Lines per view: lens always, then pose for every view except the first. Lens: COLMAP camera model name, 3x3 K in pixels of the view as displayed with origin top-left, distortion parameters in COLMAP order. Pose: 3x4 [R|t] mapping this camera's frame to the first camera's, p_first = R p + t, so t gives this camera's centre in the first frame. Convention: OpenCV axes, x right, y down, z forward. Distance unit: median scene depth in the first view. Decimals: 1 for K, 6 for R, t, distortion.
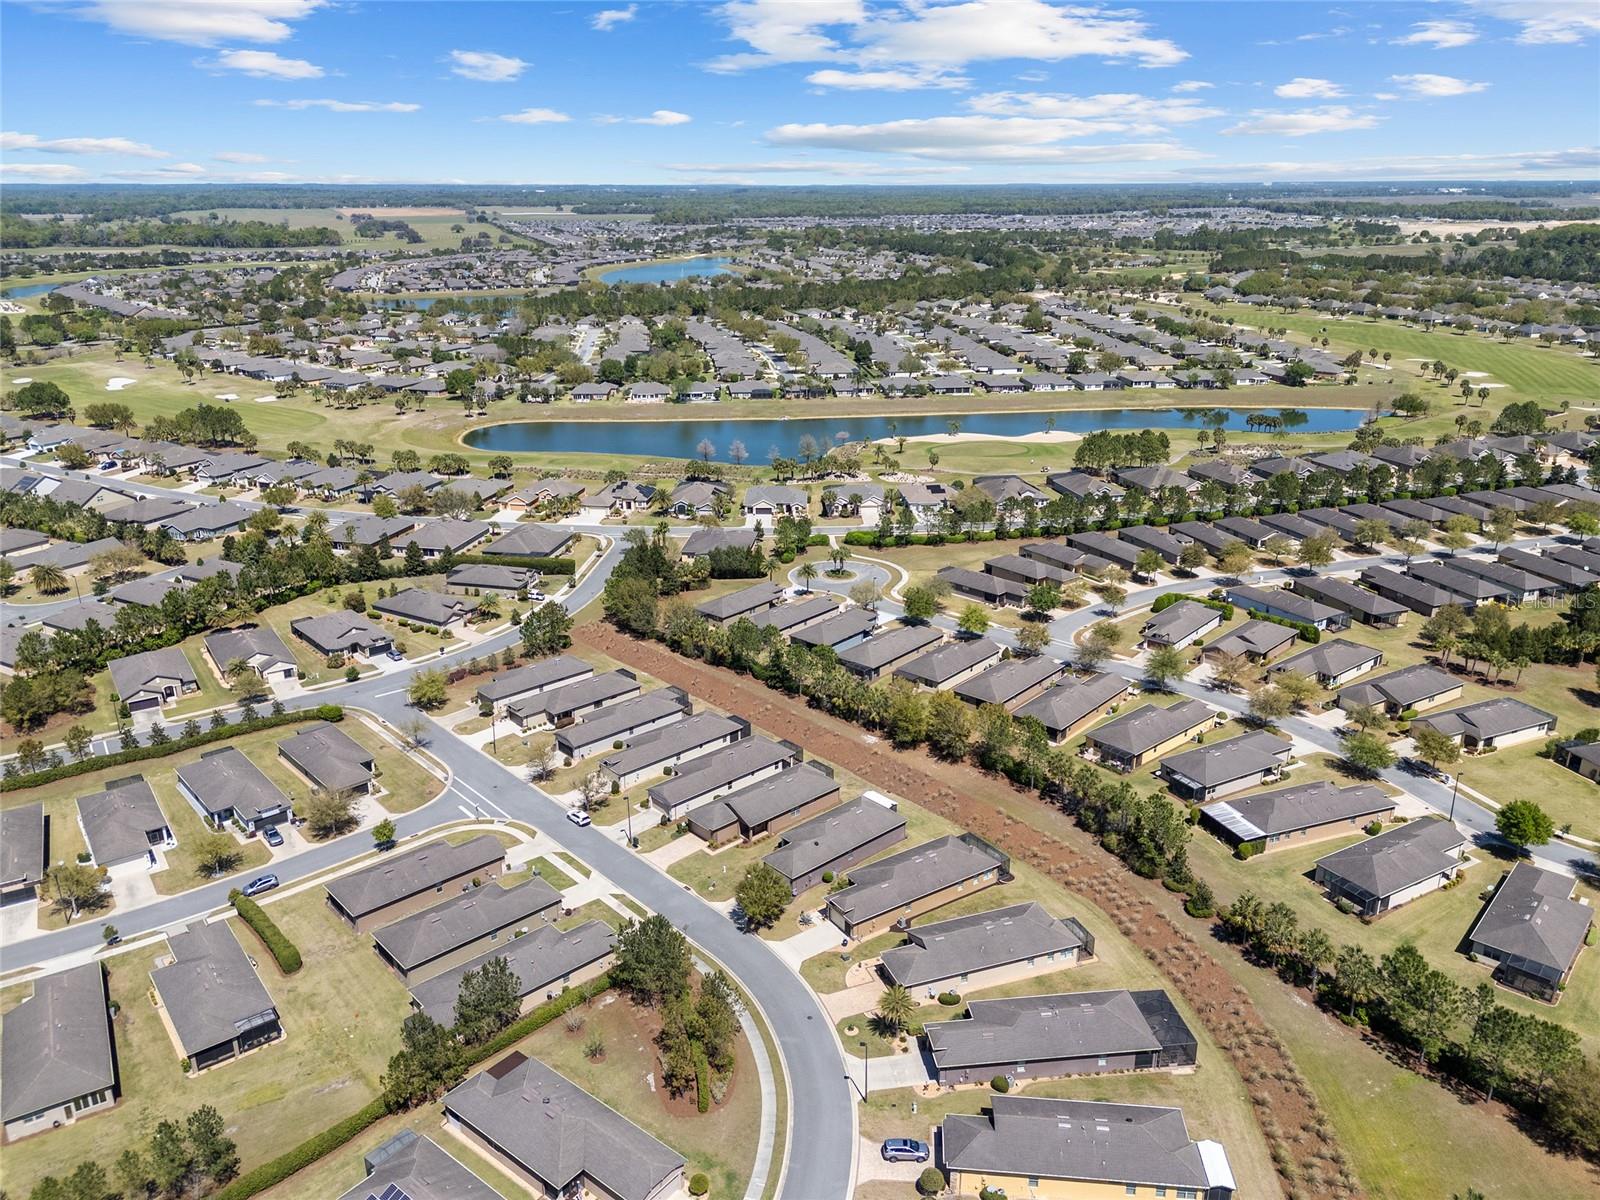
lens RADIAL K [[1175.1, 0, 798.9], [0, 1175.1, 606.0], [0, 0, 1]] dist [0.087829, -0.100720]
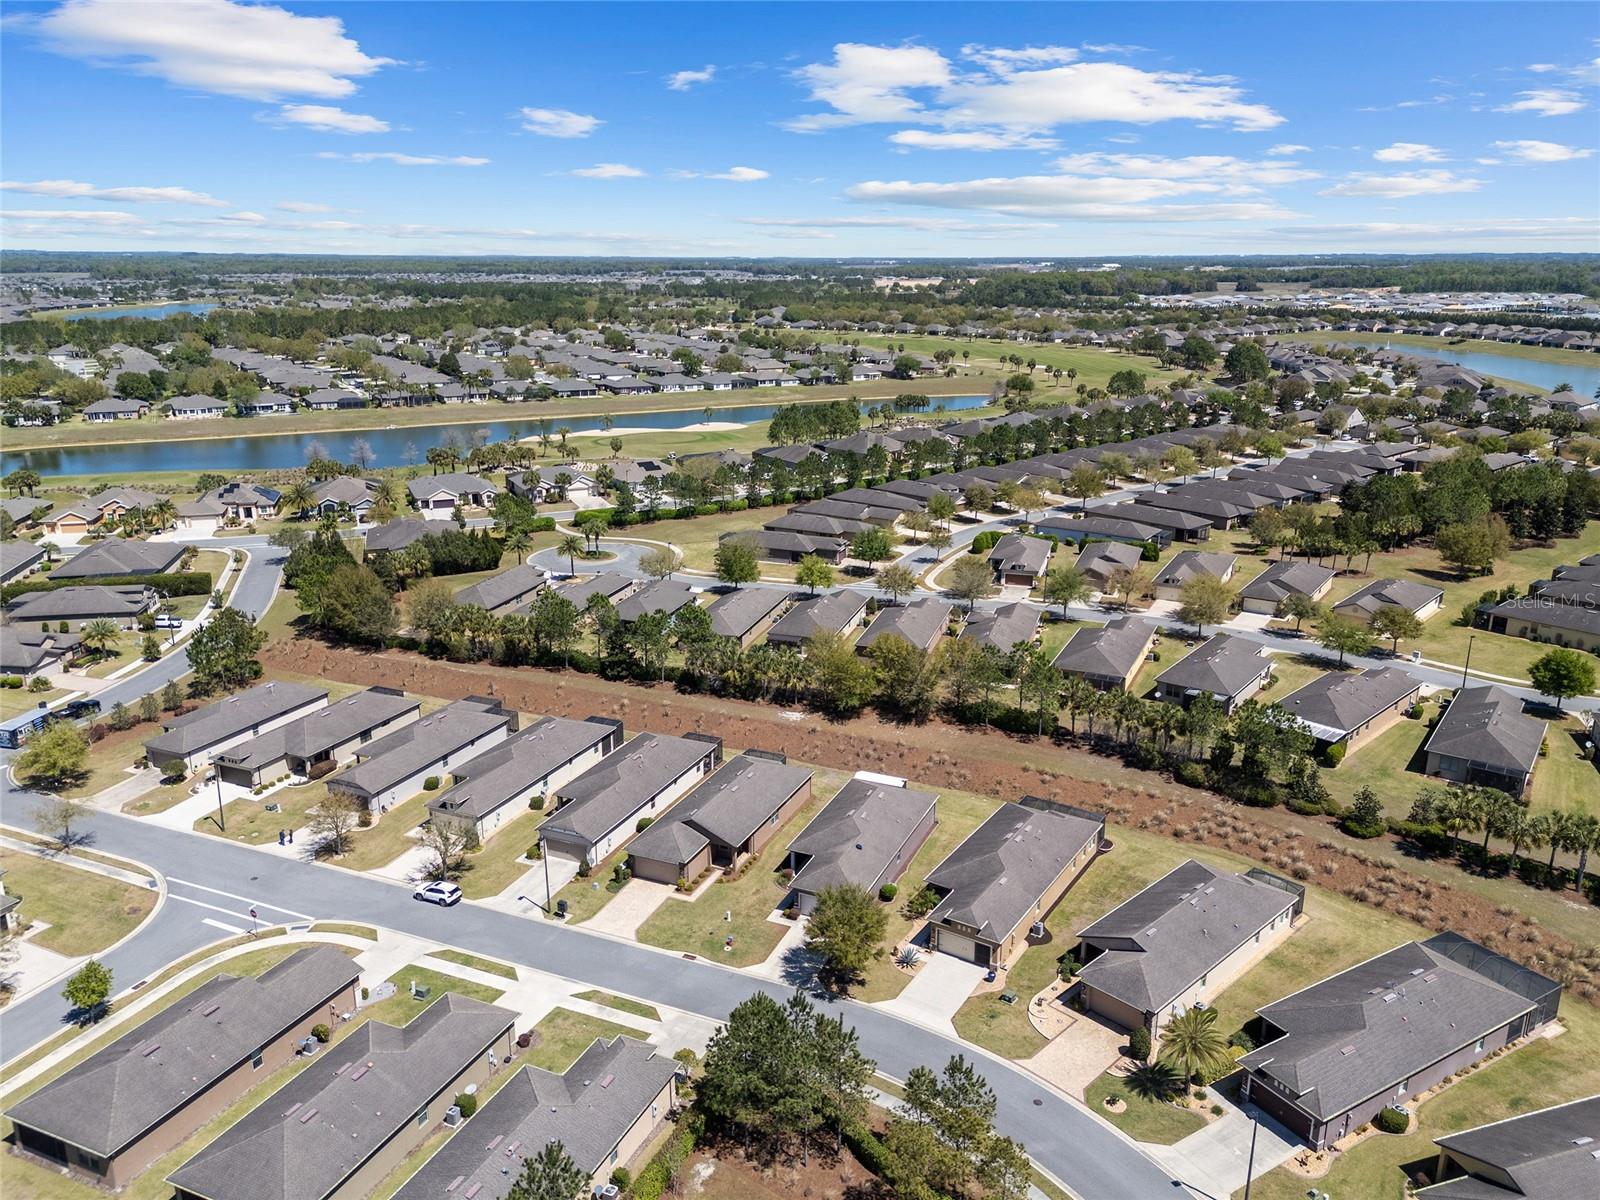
lens RADIAL K [[1175.1, 0, 798.9], [0, 1175.1, 606.0], [0, 0, 1]] dist [0.087829, -0.100720]
pose [[0.916040, -0.110195, 0.385651, -0.180401], [0.131345, 0.990917, -0.028843, 0.057442], [-0.378970, 0.077075, 0.922194, 0.273674]]
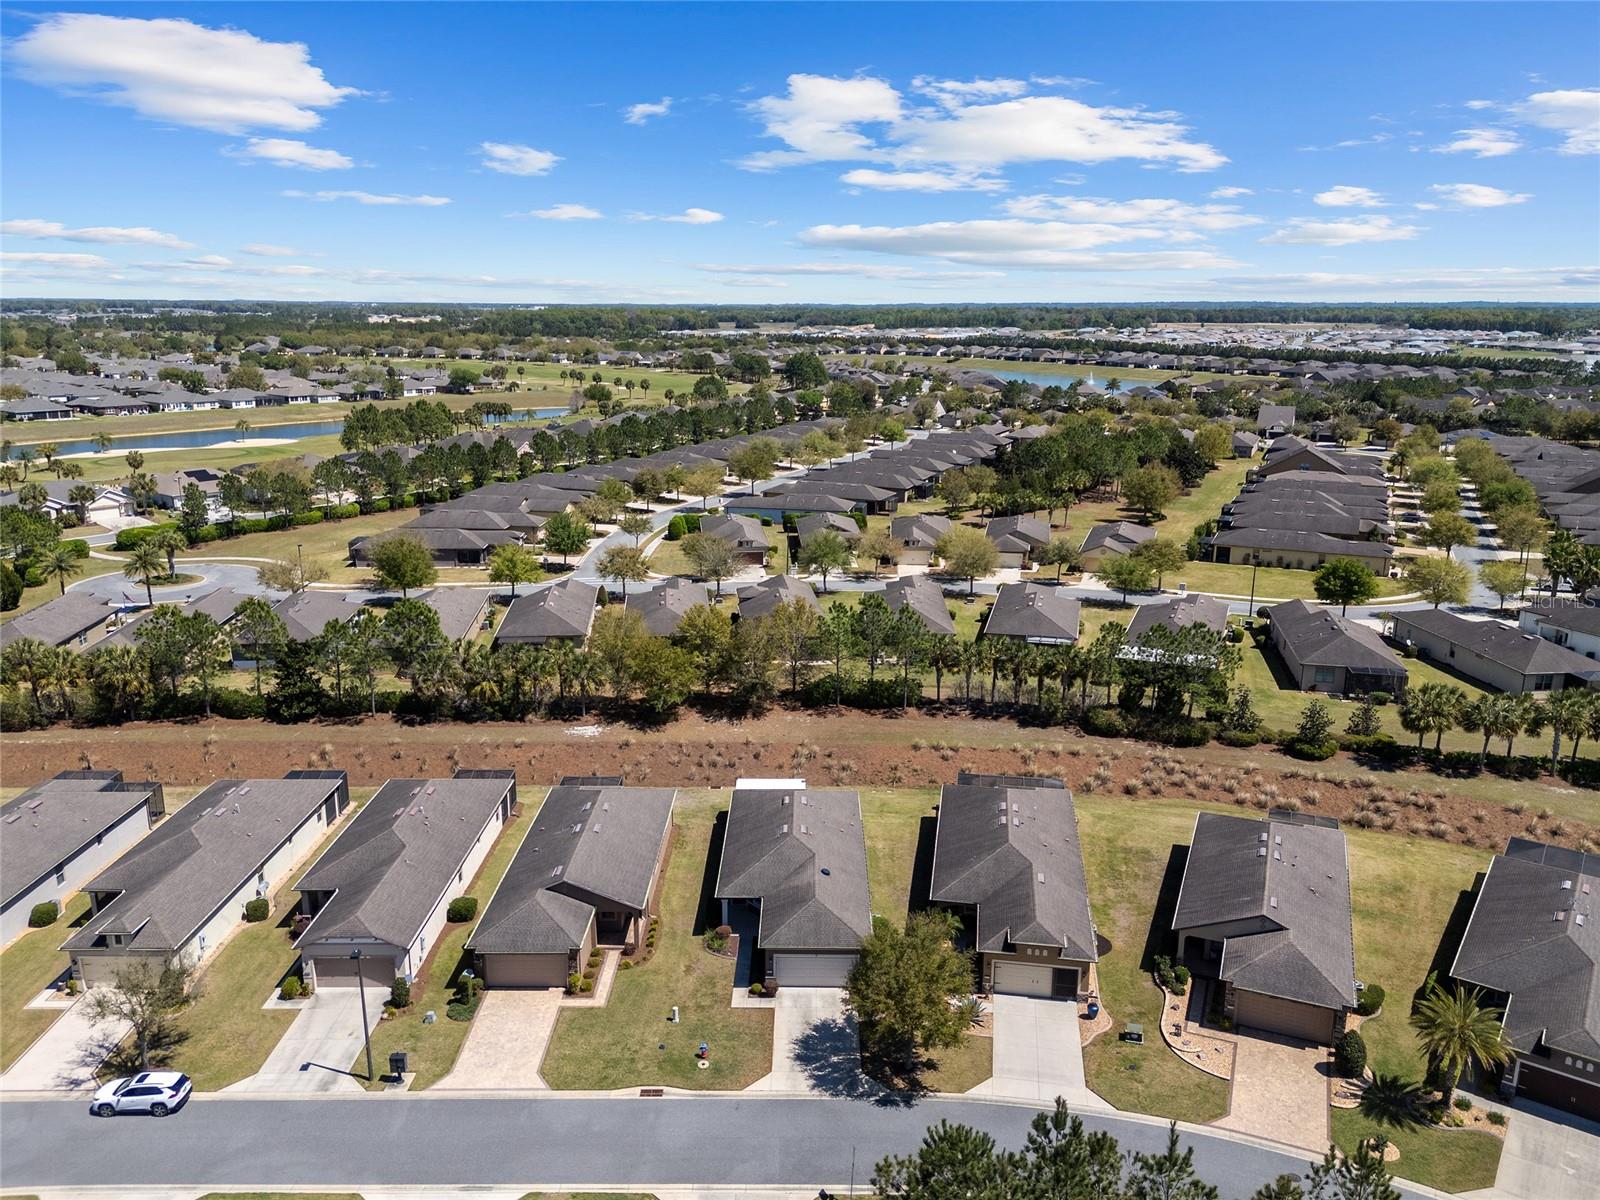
lens RADIAL K [[1187.7, 0, 800.0], [0, 1187.7, 600.0], [0, 0, 1]] dist [0.081162, -0.083087]
pose [[0.679750, -0.171481, 0.713116, -0.215375], [0.241242, 0.970459, 0.003410, 0.066017], [-0.692635, 0.169715, 0.701038, 0.463999]]
